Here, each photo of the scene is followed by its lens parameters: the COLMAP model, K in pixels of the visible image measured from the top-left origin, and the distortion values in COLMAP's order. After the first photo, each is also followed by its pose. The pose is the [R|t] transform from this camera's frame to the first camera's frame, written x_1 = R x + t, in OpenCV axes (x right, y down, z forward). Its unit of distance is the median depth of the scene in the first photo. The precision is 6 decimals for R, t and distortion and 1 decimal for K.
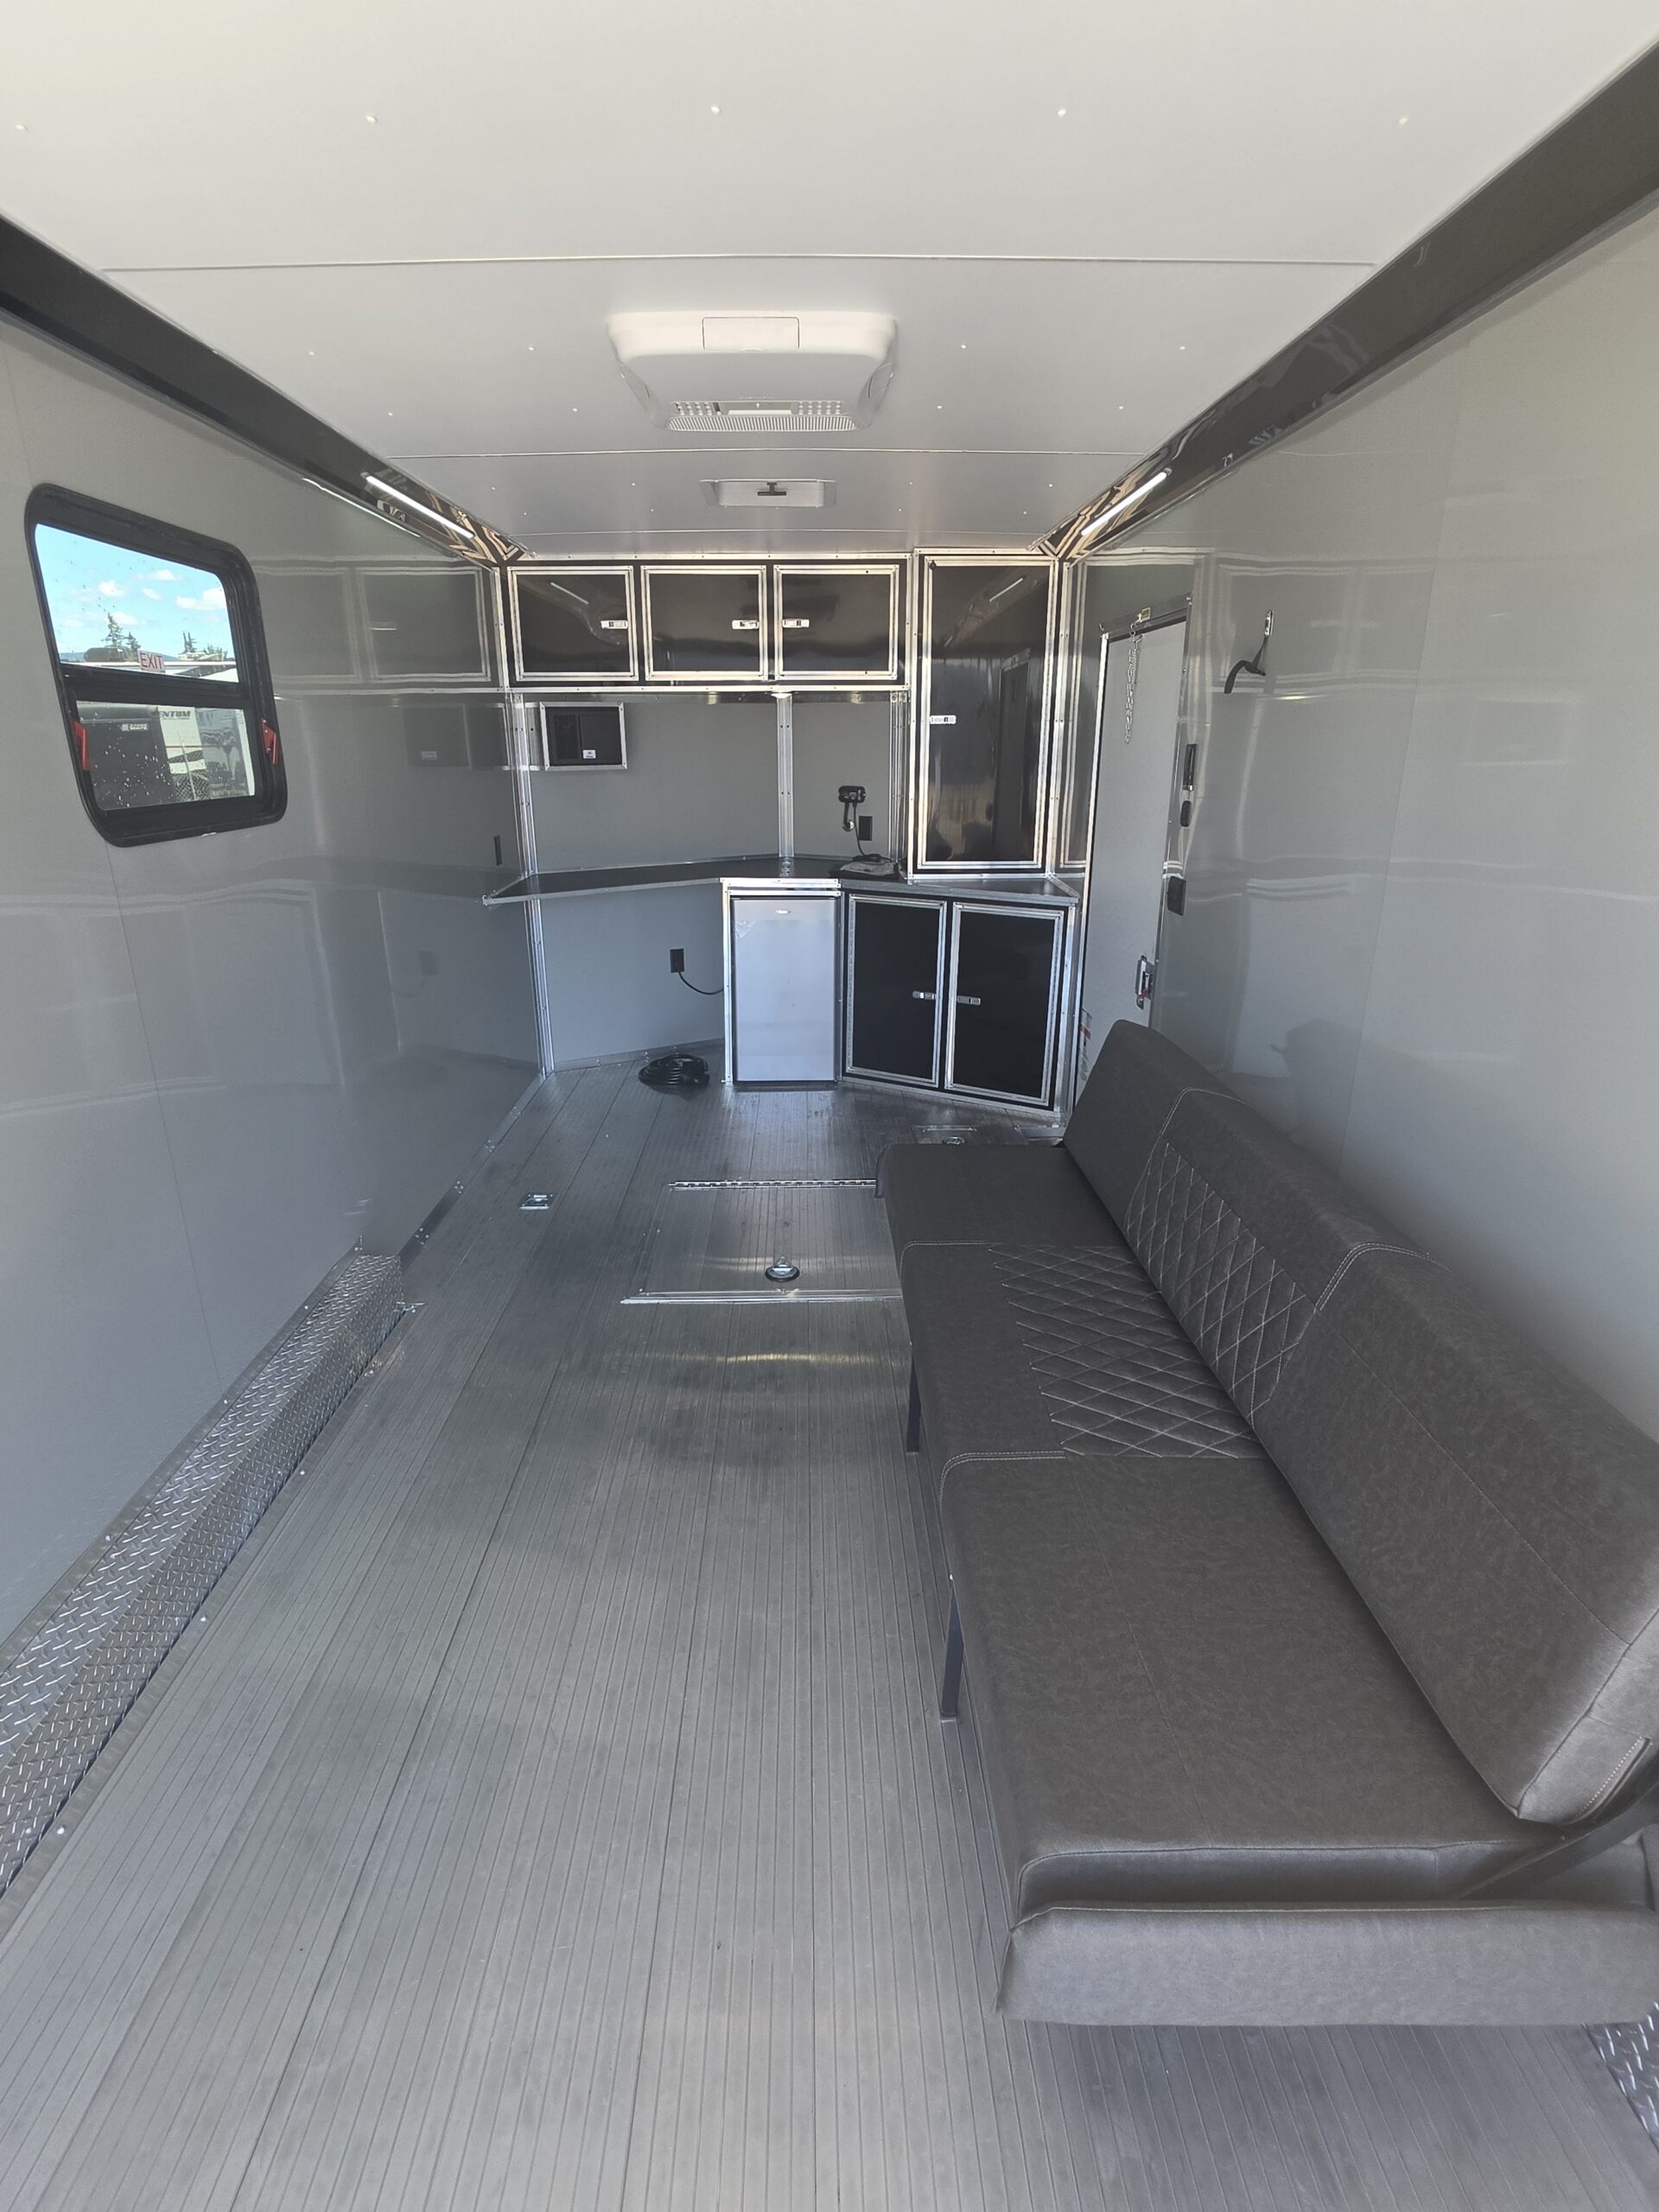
lens RADIAL K [[1108.8, 0, 820.6], [0, 1108.8, 1101.9], [0, 0, 1]] dist [0.001180, 0.000206]
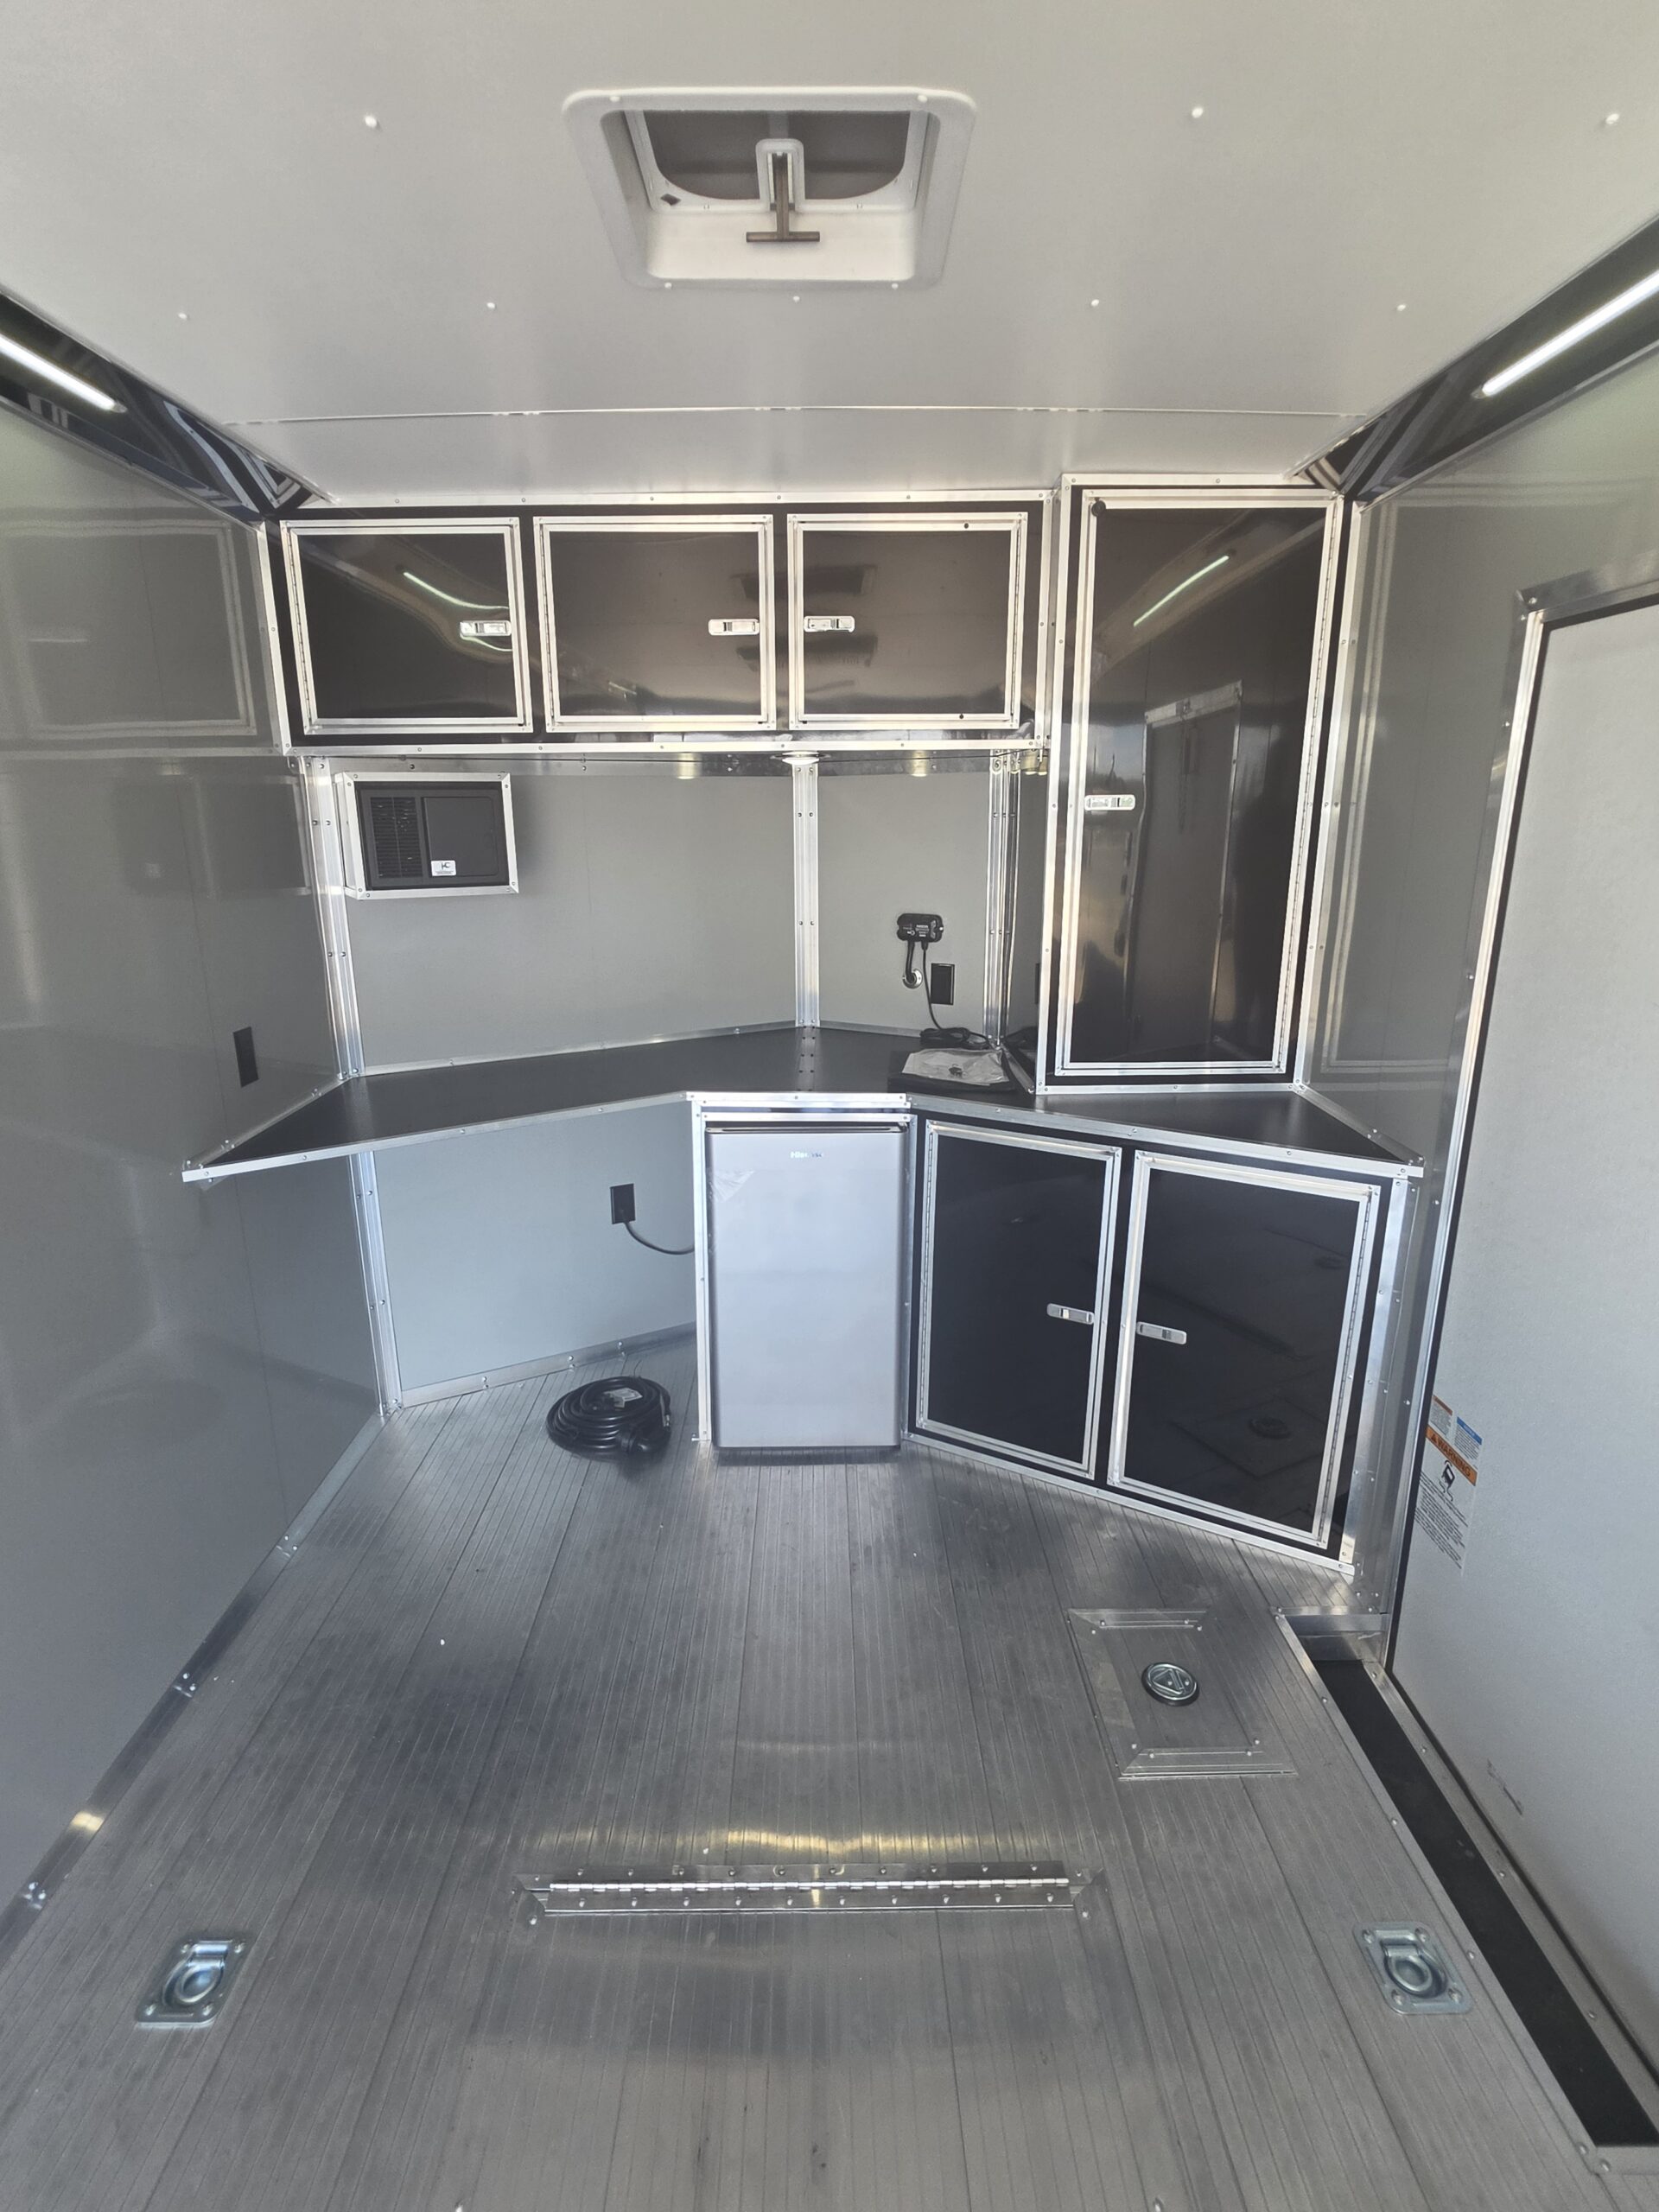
lens RADIAL K [[1108.8, 0, 820.6], [0, 1108.8, 1101.9], [0, 0, 1]] dist [0.001180, 0.000206]
pose [[0.999932, -0.000318, -0.011643, -0.019307], [-0.000471, 0.997707, -0.067678, -0.160745], [0.011638, 0.067679, 0.997639, 0.463917]]
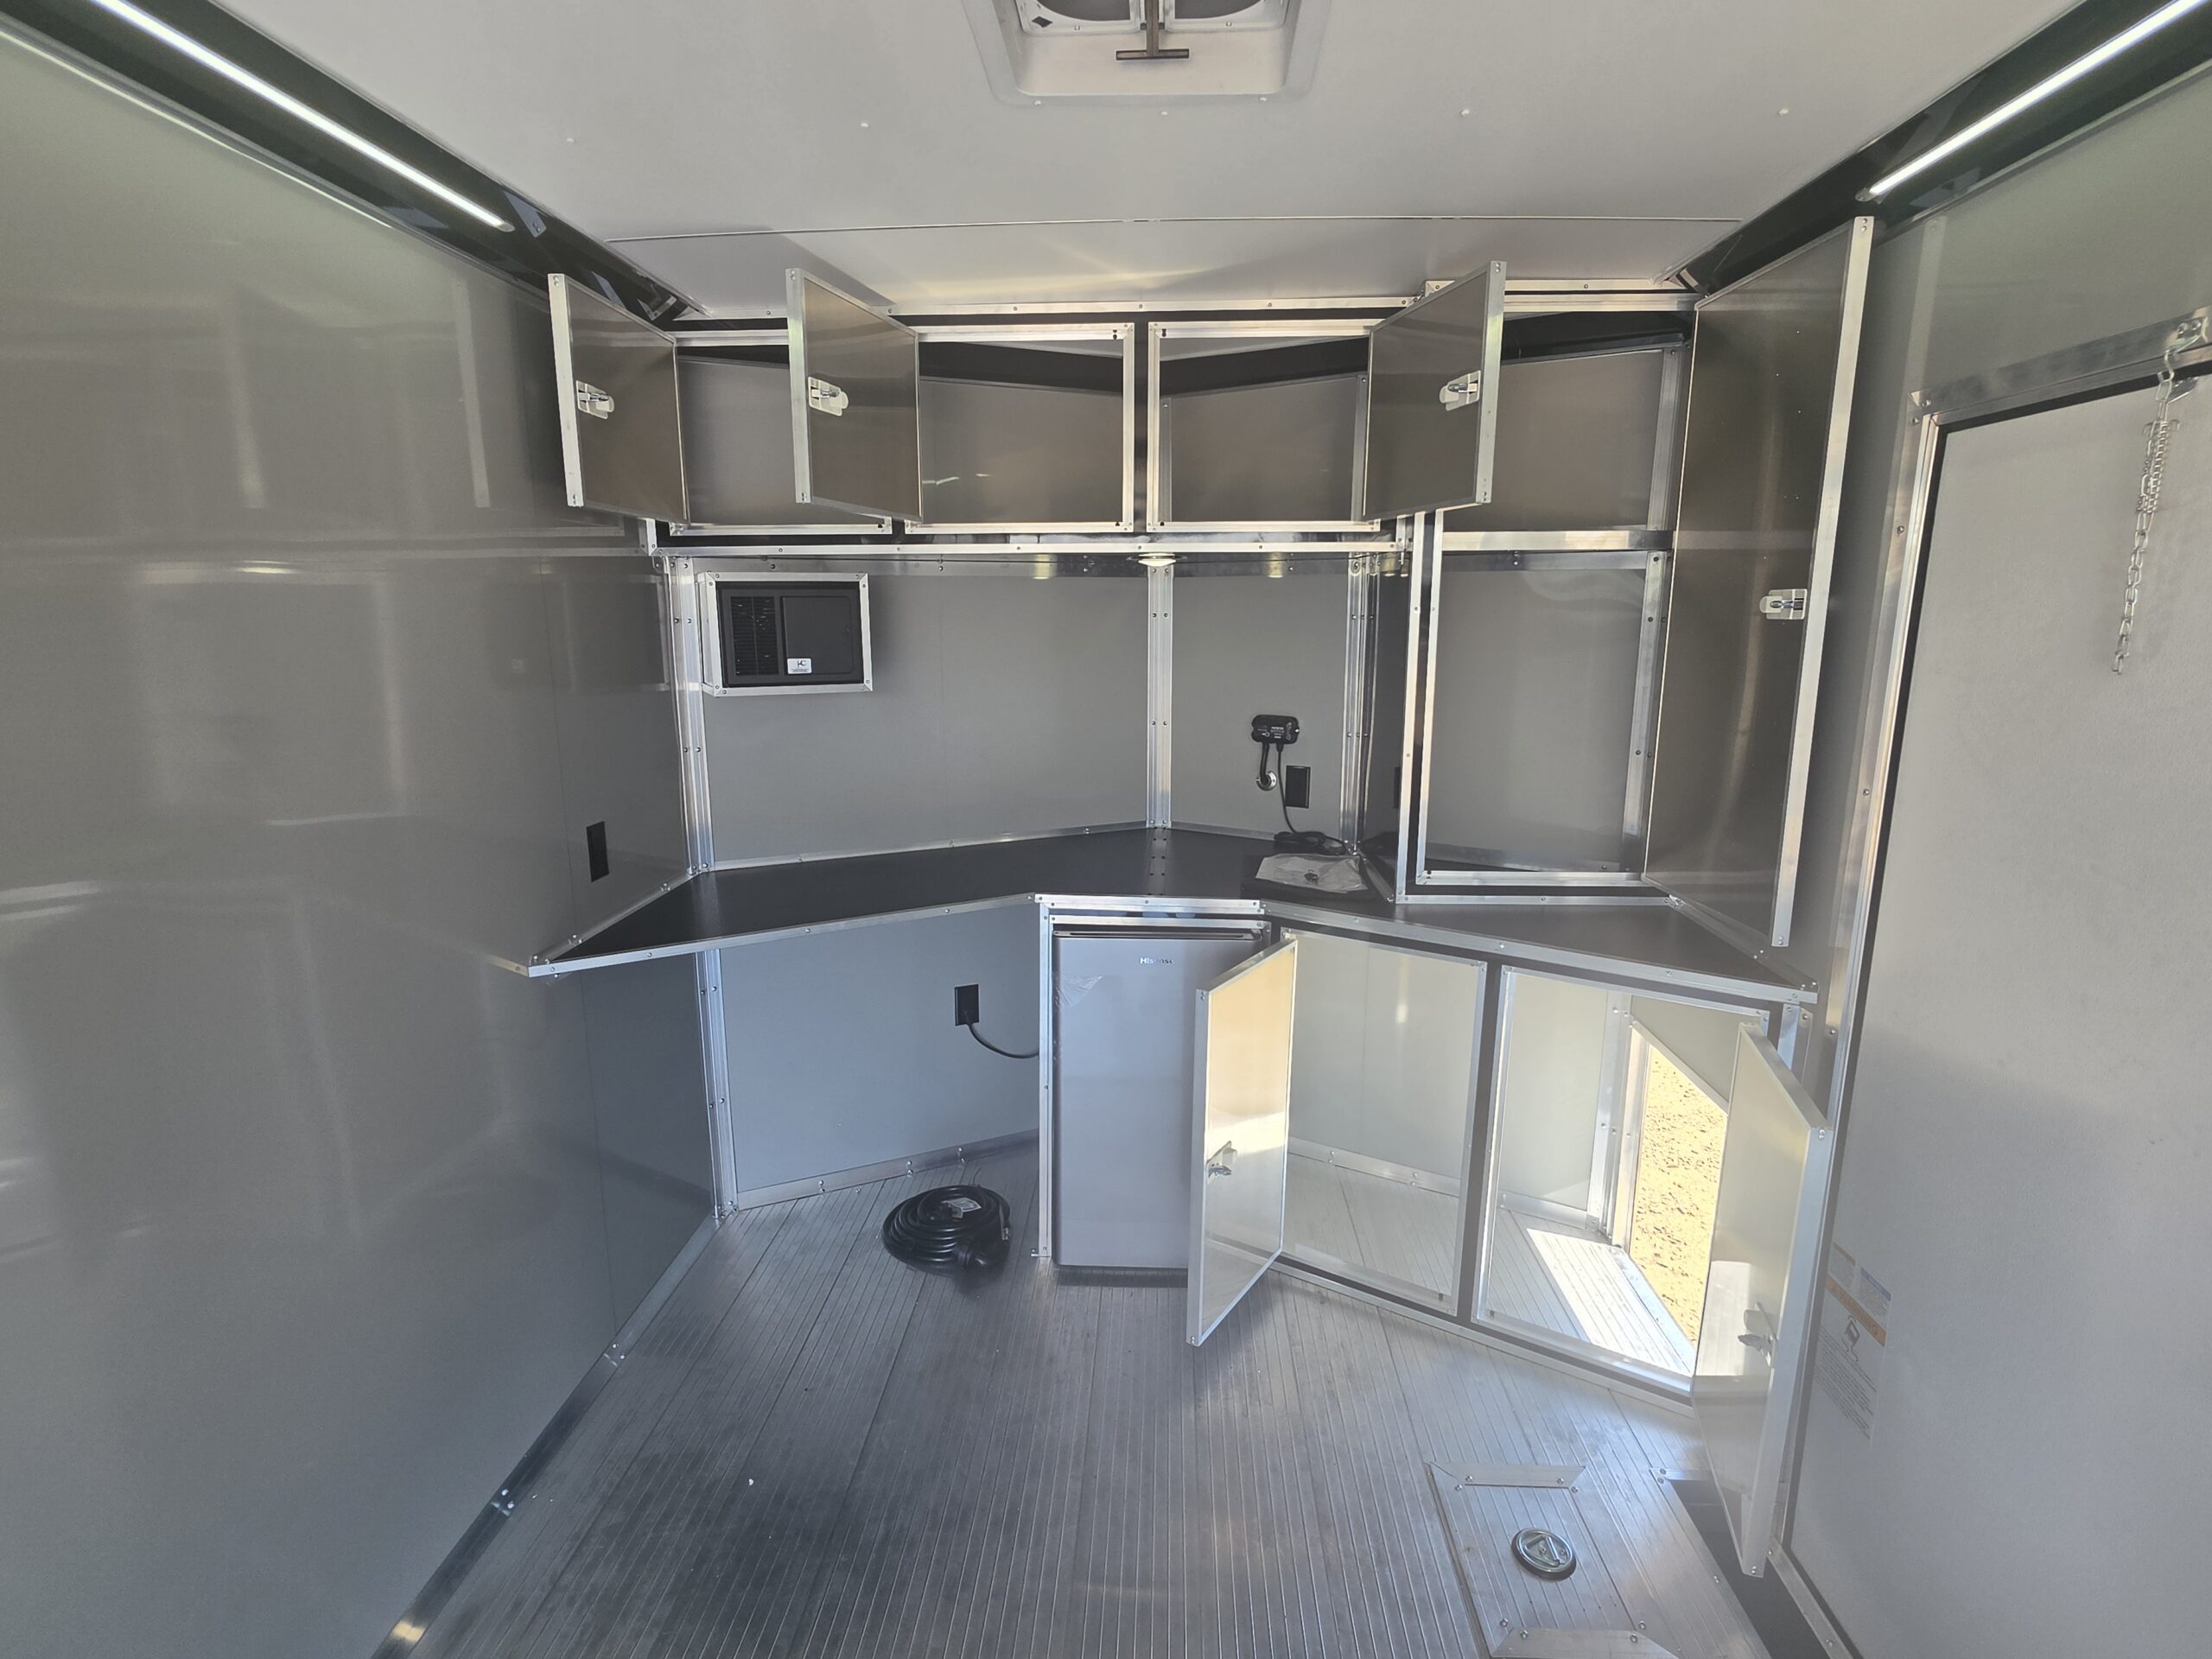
lens RADIAL K [[1108.8, 0, 1109.1], [0, 1108.8, 822.8], [0, 0, 1]] dist [0.001180, 0.000206]
pose [[0.997831, 0.015575, -0.063966, -0.022231], [-0.023916, 0.990991, -0.131778, -0.166882], [0.061338, 0.133022, 0.989213, 0.475760]]
